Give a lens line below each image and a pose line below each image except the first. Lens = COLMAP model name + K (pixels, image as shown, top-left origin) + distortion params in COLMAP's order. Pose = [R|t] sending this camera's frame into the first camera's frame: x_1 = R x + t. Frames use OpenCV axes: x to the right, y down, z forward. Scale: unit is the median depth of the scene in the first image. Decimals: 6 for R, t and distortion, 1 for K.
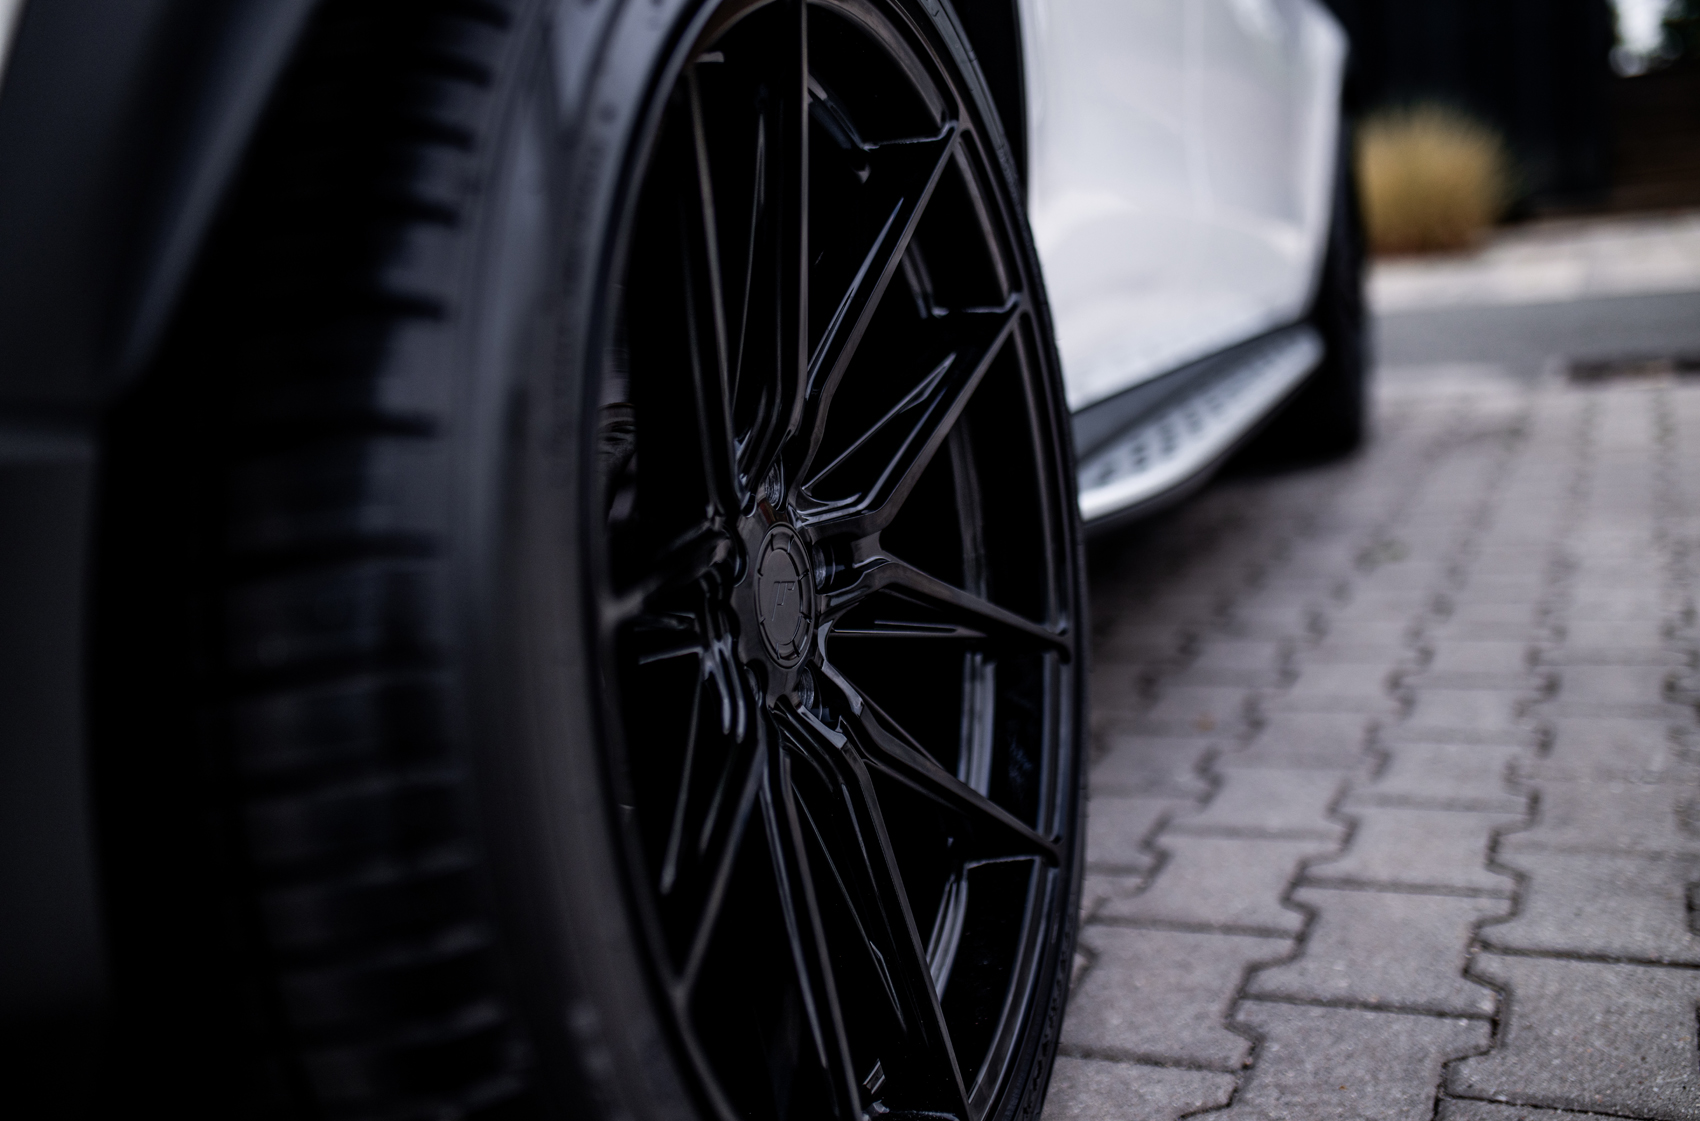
lens RADIAL K [[1742.7, 0, 843.2], [0, 1742.7, 575.1], [0, 0, 1]] dist [-0.006986, 0.000000]
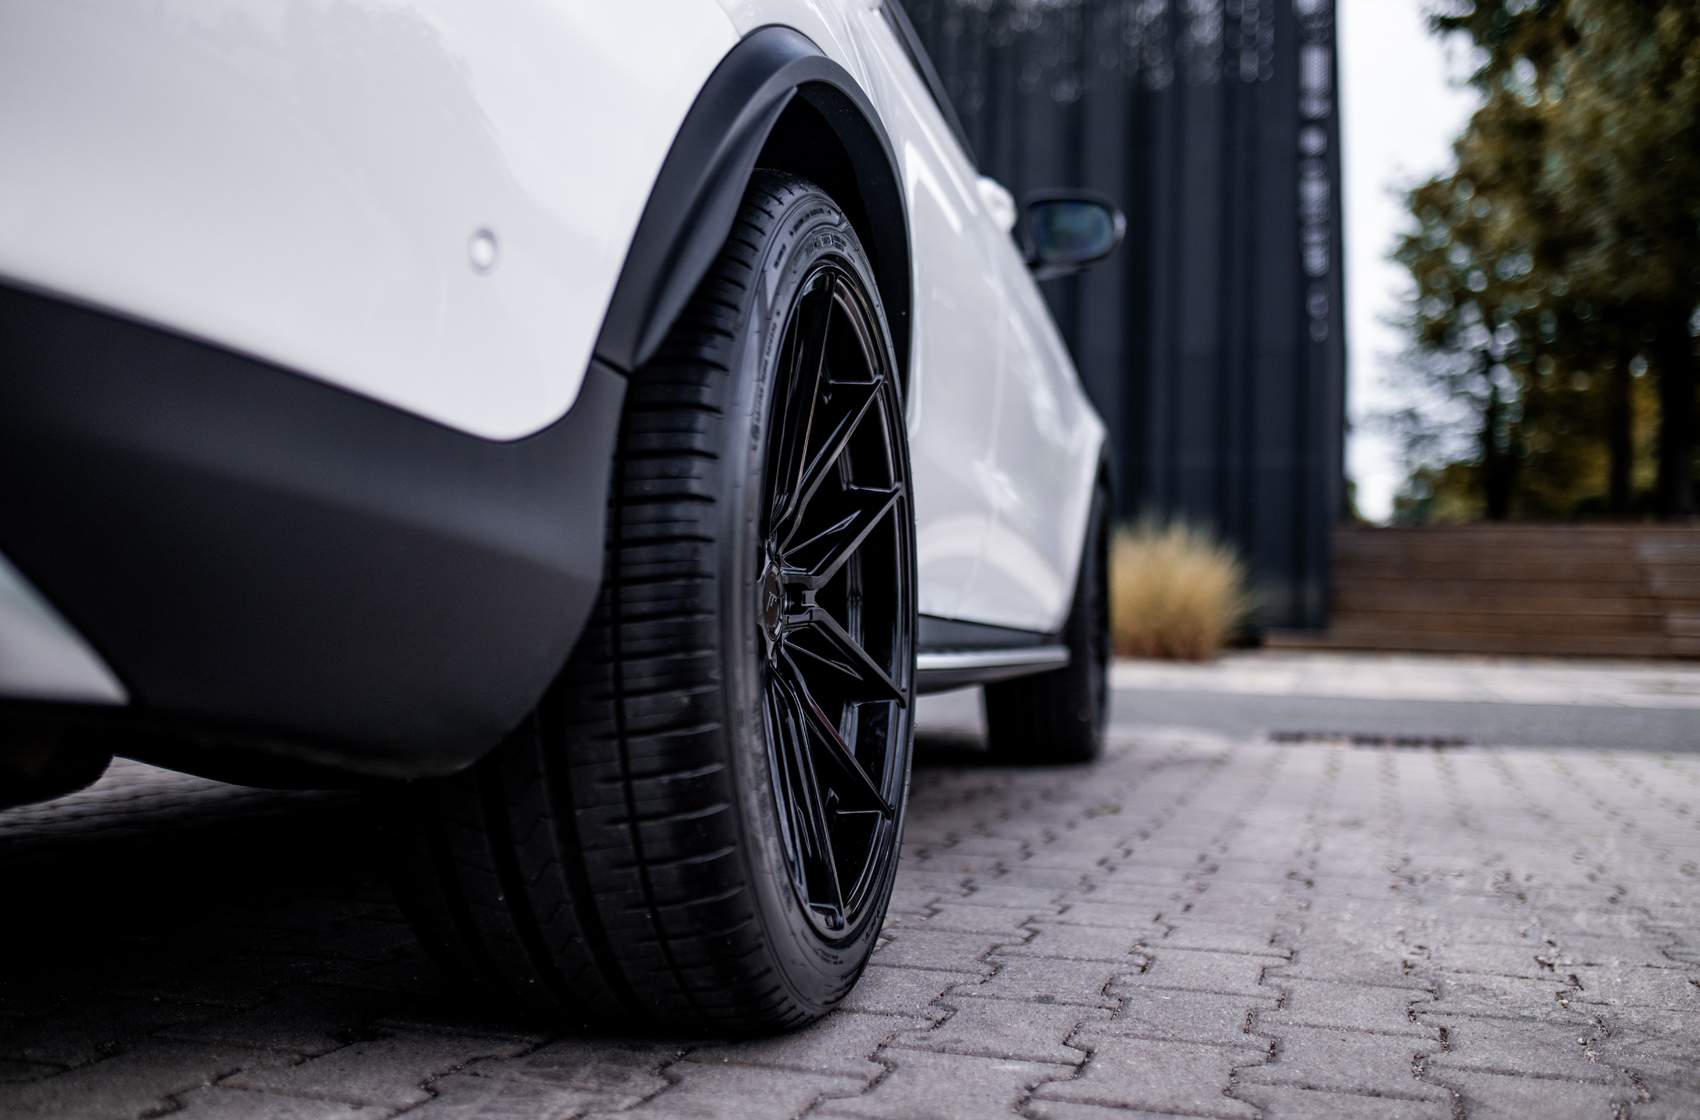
lens RADIAL K [[1742.7, 0, 855.6], [0, 1742.7, 552.6], [0, 0, 1]] dist [-0.006986, 0.000000]
pose [[0.982804, 0.130847, 0.130286, -0.114613], [-0.098851, 0.968797, -0.227290, 0.218901], [-0.155961, 0.210502, 0.965073, -0.463440]]
